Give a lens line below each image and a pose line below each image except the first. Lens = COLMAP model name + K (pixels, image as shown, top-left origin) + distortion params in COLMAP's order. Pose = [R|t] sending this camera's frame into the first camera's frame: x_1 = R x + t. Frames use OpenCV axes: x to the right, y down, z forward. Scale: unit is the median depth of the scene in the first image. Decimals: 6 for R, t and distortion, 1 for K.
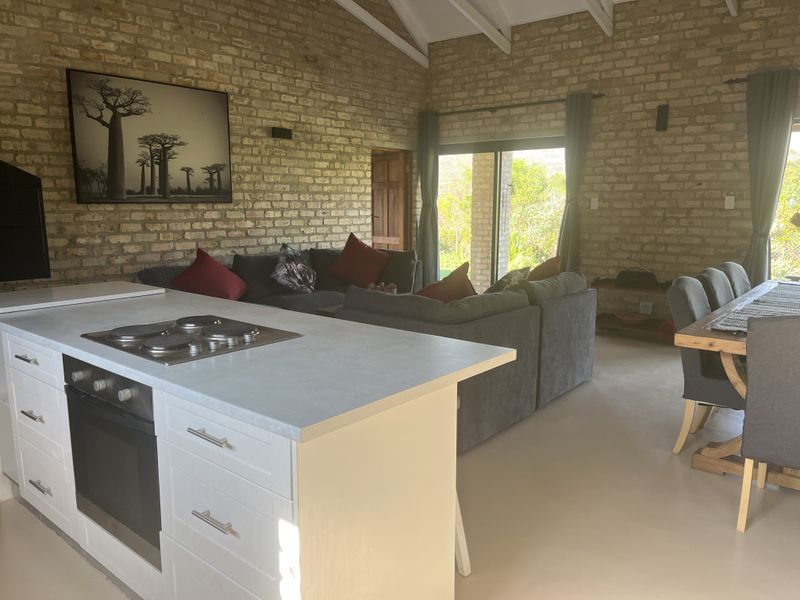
lens RADIAL K [[601.6, 0, 394.5], [0, 601.6, 302.2], [0, 0, 1]] dist [0.060194, -0.086529]
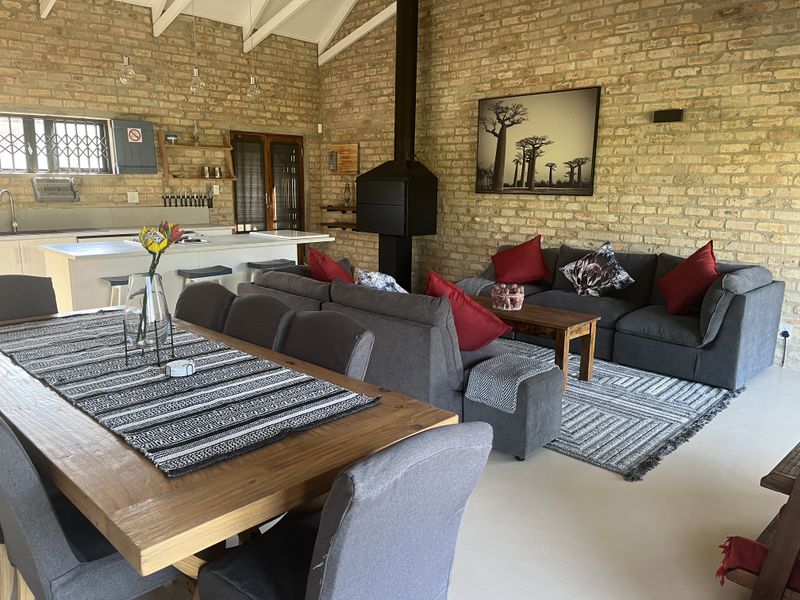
lens RADIAL K [[601.6, 0, 394.5], [0, 601.6, 302.2], [0, 0, 1]] dist [0.060194, -0.086529]
pose [[-0.074802, 0.193135, -0.978317, 0.808629], [-0.181072, 0.962125, 0.203784, -0.144572], [0.980621, 0.192389, -0.036998, 0.776029]]
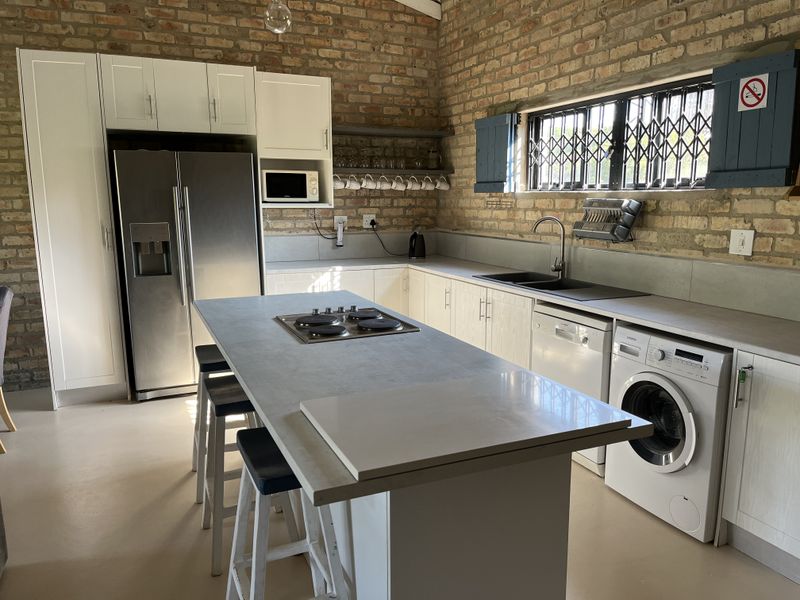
lens RADIAL K [[601.6, 0, 394.5], [0, 601.6, 302.2], [0, 0, 1]] dist [0.060194, -0.086529]
pose [[-0.899677, -0.076308, 0.429835, -0.369381], [0.075656, 0.942453, 0.325666, -0.146703], [-0.429950, 0.325514, -0.842130, 0.753251]]
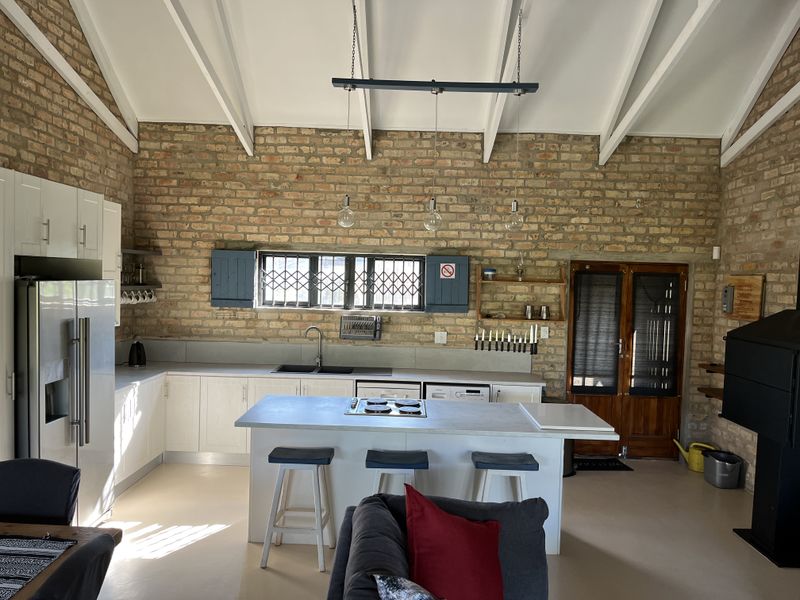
lens RADIAL K [[601.6, 0, 394.5], [0, 601.6, 302.2], [0, 0, 1]] dist [0.060194, -0.086529]
pose [[-0.774758, 0.002556, -0.632253, 0.354818], [-0.138937, 0.974861, 0.174193, -0.245133], [0.616804, 0.222801, -0.754926, 0.930534]]
